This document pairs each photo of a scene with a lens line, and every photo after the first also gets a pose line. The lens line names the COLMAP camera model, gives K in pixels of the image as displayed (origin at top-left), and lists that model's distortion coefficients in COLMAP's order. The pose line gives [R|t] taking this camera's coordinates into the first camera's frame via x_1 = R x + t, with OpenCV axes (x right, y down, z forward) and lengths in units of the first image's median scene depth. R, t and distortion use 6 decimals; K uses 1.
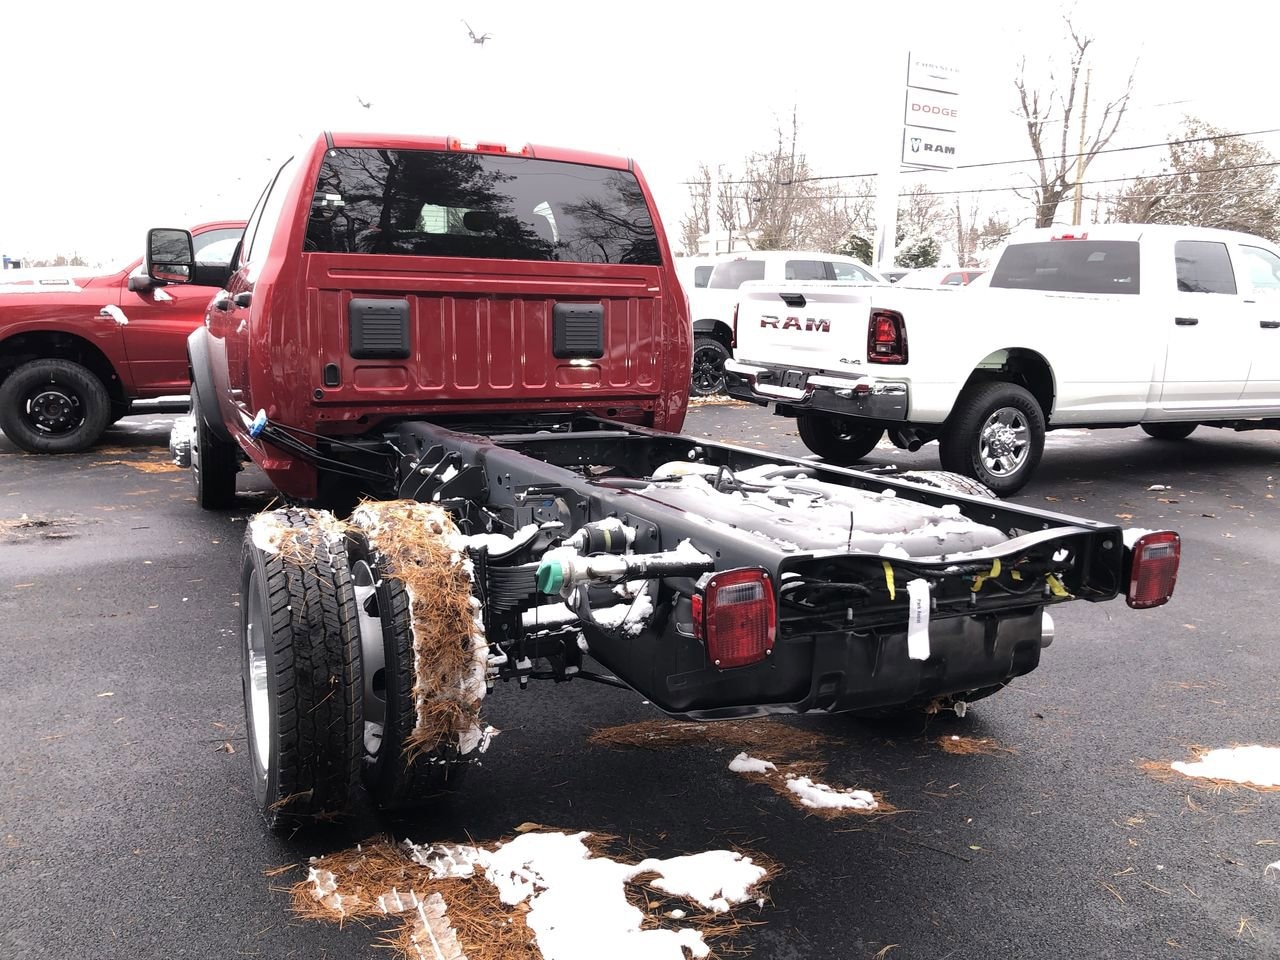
lens RADIAL K [[1021.2, 0, 640.0], [0, 1021.2, 480.0], [0, 0, 1]] dist [0.000496, -0.010577]
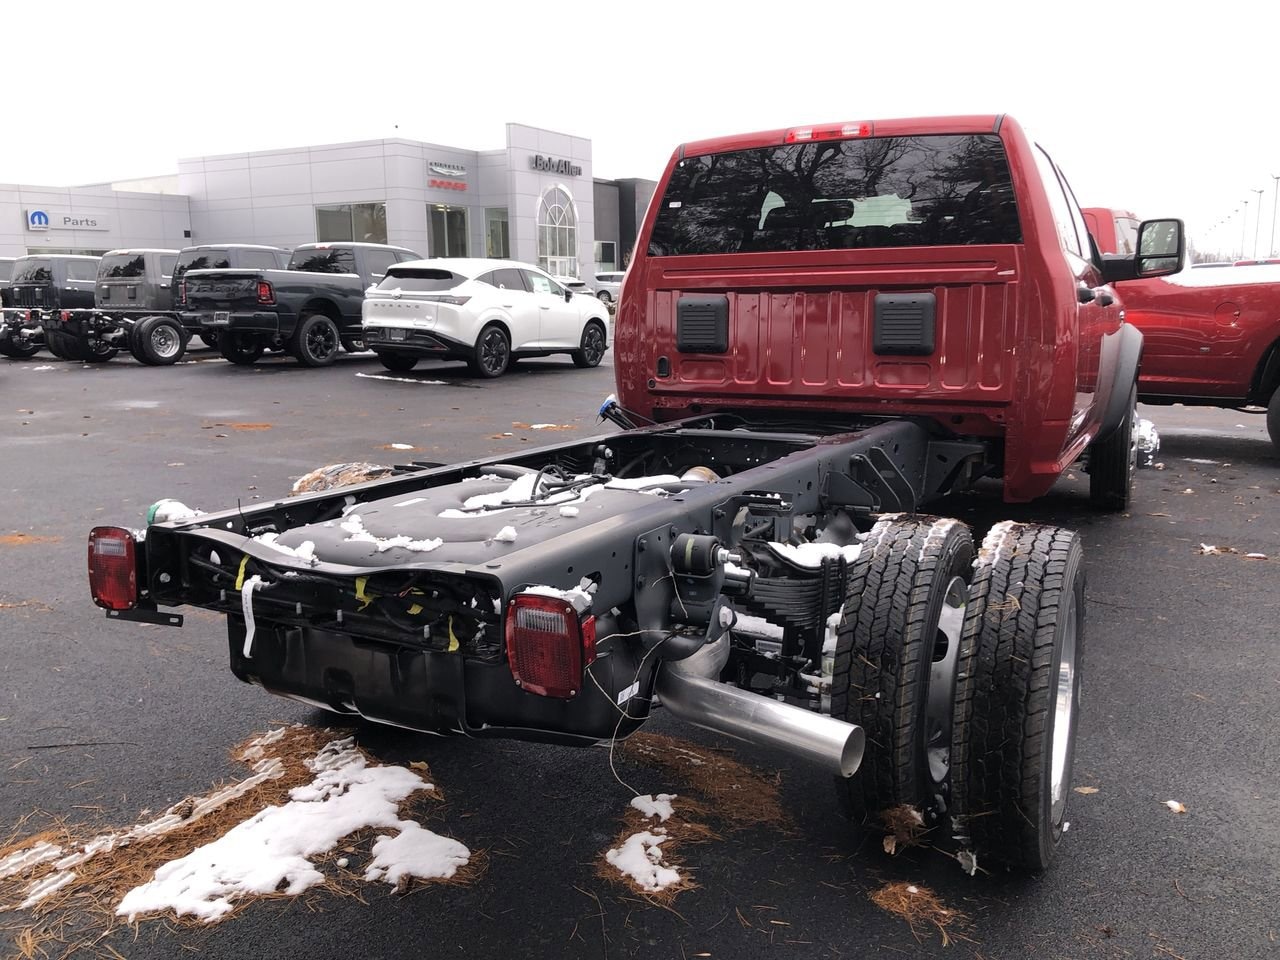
lens RADIAL K [[1021.2, 0, 640.0], [0, 1021.2, 480.0], [0, 0, 1]] dist [0.000496, -0.010577]
pose [[0.600005, 0.110861, -0.792278, 0.529759], [-0.108864, 0.992454, 0.056427, -0.037497], [0.792554, 0.052394, 0.607546, 0.290332]]
